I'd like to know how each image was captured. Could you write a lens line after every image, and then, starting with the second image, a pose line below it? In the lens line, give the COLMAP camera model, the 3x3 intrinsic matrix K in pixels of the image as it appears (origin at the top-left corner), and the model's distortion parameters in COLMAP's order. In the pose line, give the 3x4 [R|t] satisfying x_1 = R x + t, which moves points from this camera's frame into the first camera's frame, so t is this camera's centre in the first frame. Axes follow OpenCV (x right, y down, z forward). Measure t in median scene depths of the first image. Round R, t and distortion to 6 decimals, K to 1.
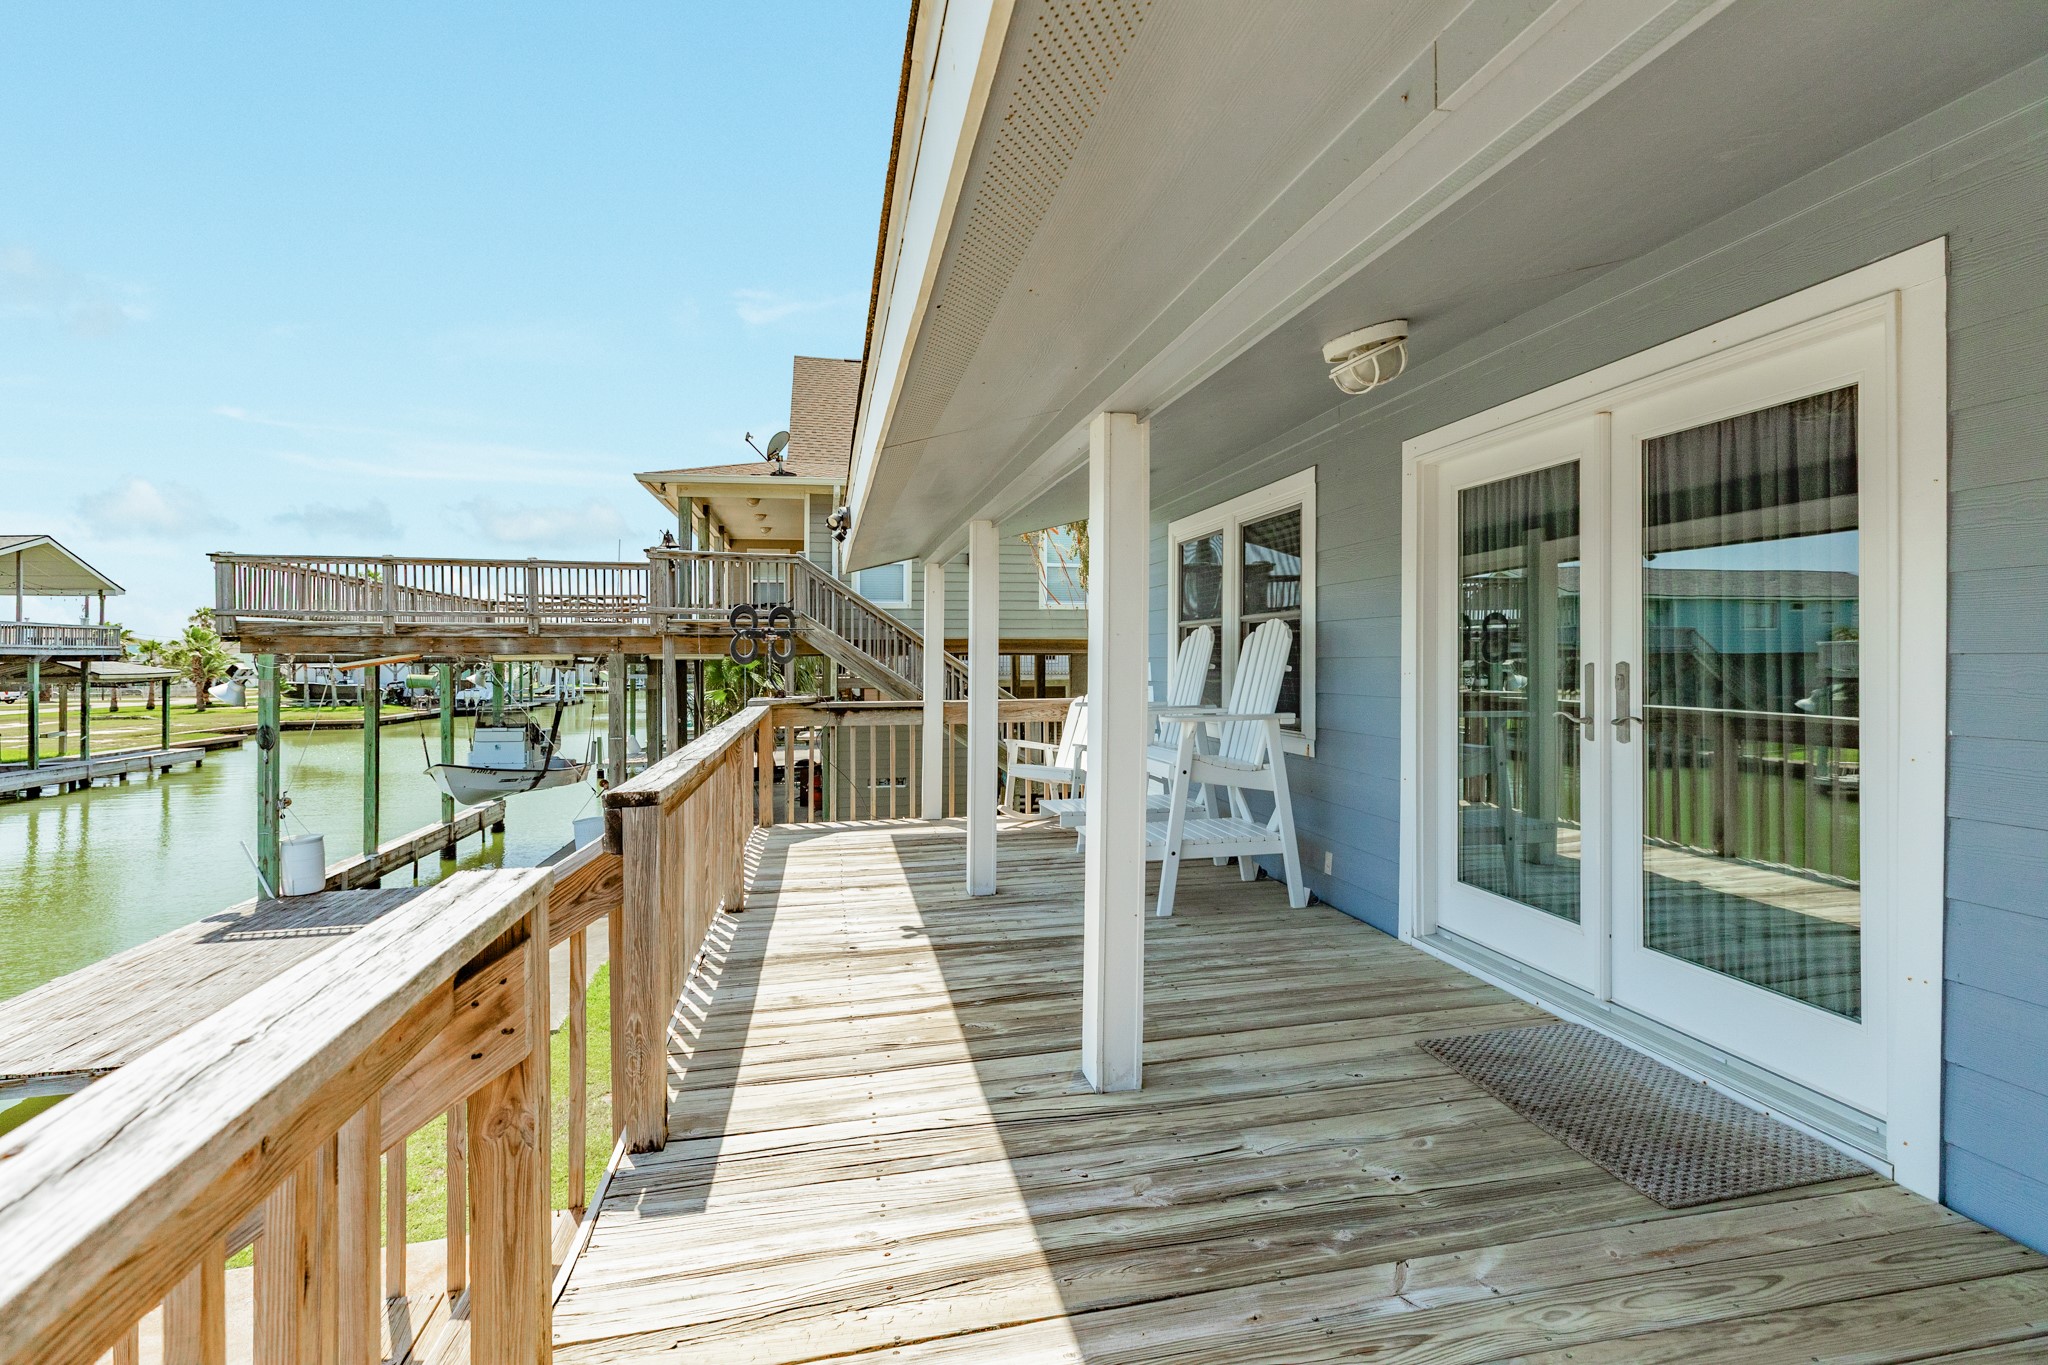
lens RADIAL K [[956.2, 0, 976.3], [0, 956.2, 655.0], [0, 0, 1]] dist [0.005296, 0.000241]
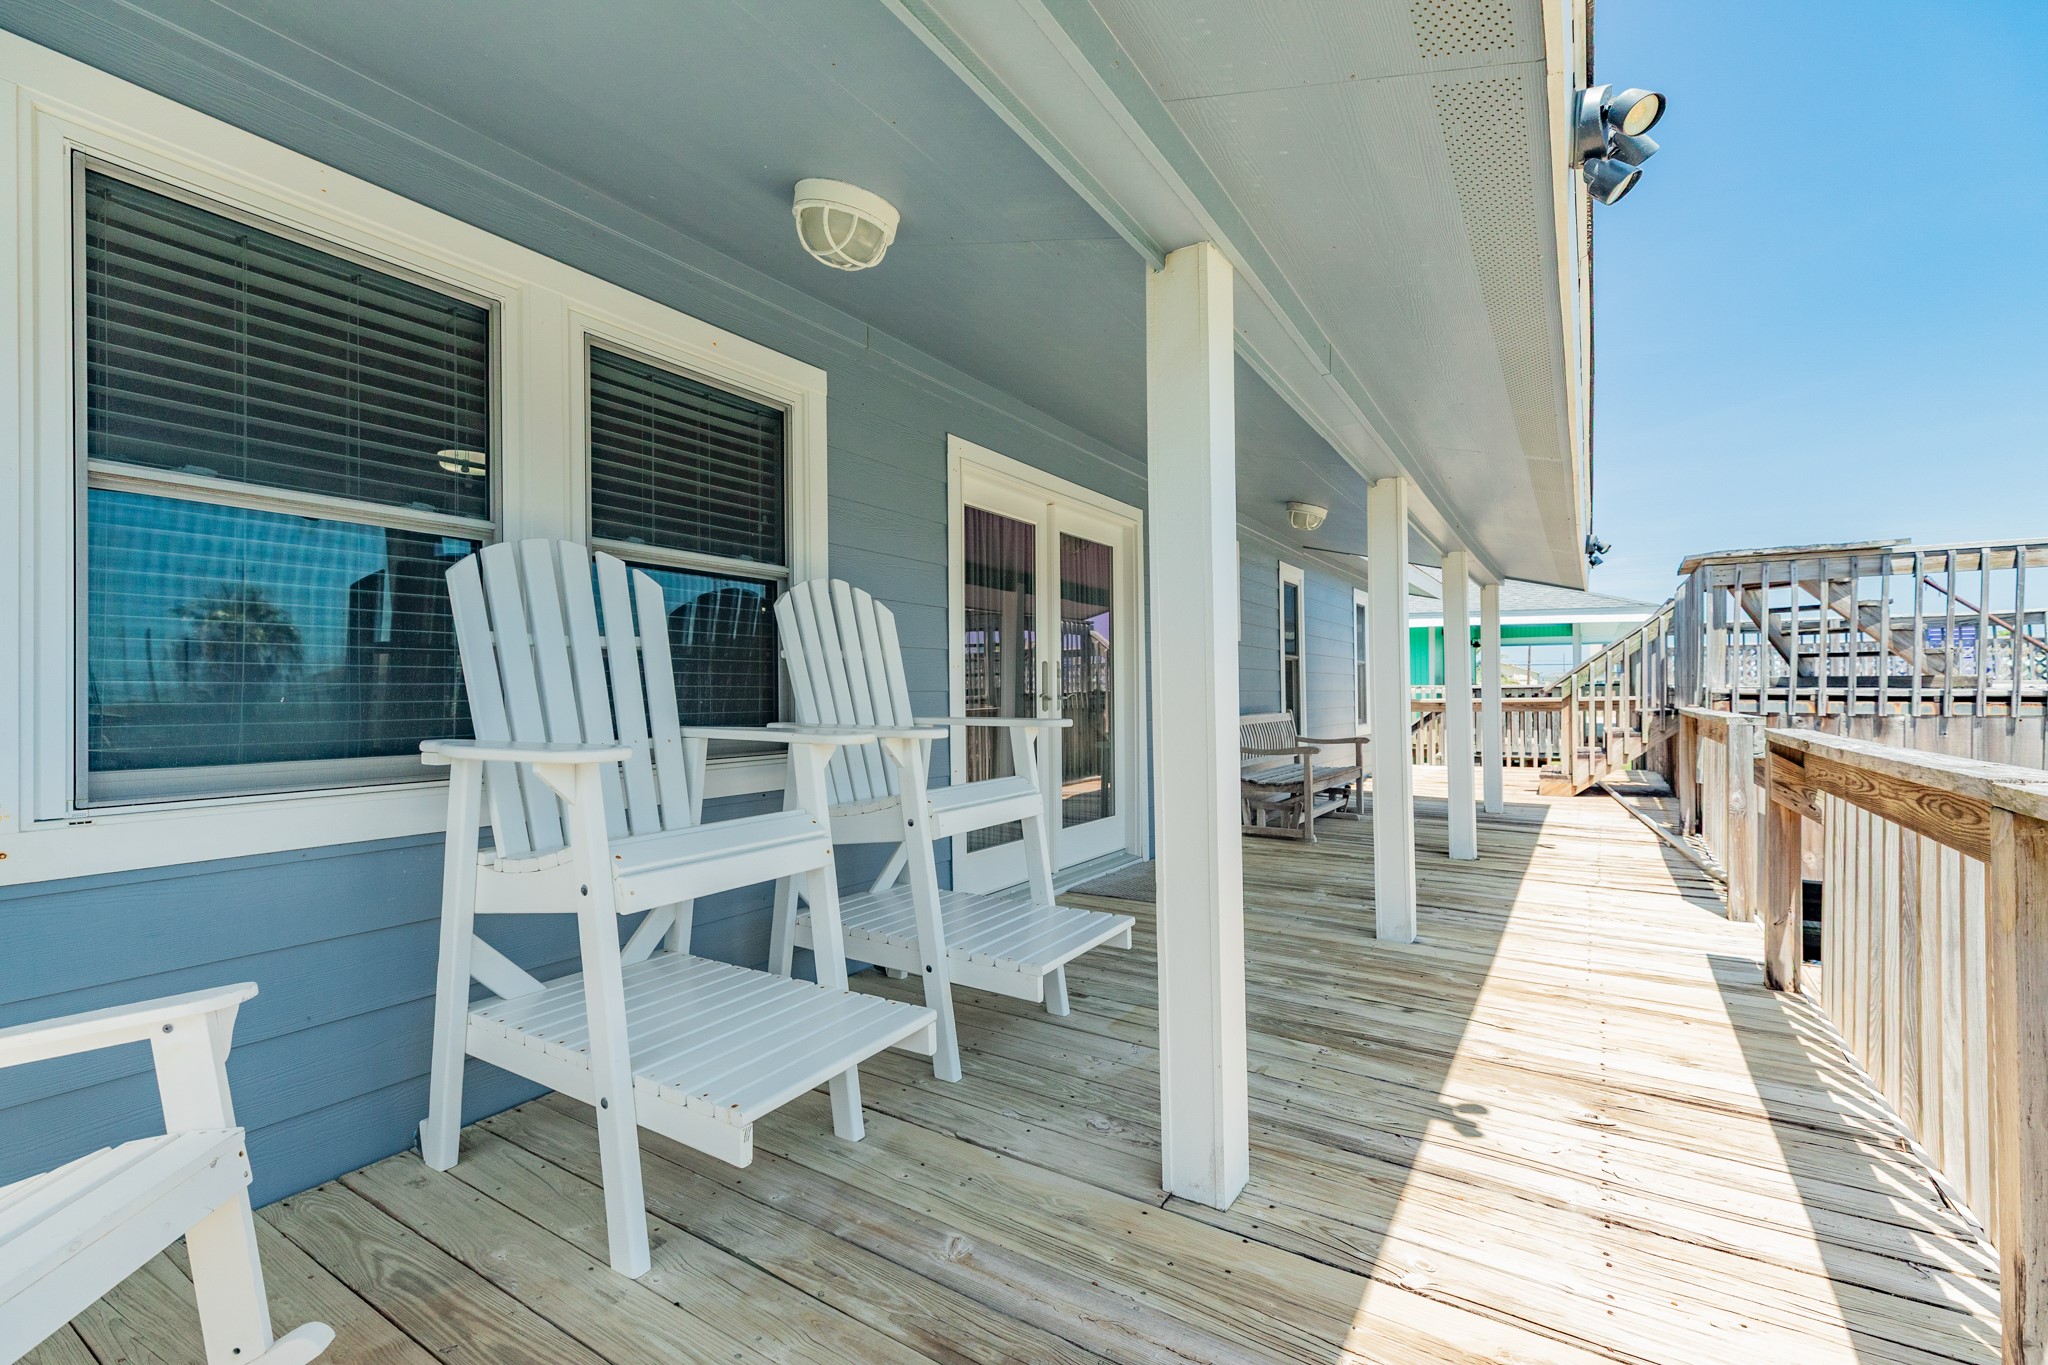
lens RADIAL K [[914.0, 0, 1024.0], [0, 914.0, 682.5], [0, 0, 1]] dist [0.001515, 0.000386]
pose [[-0.753271, 0.010767, 0.657623, -0.062995], [0.001160, 0.999886, -0.015042, 0.013530], [-0.657710, -0.010568, -0.753197, 0.436897]]
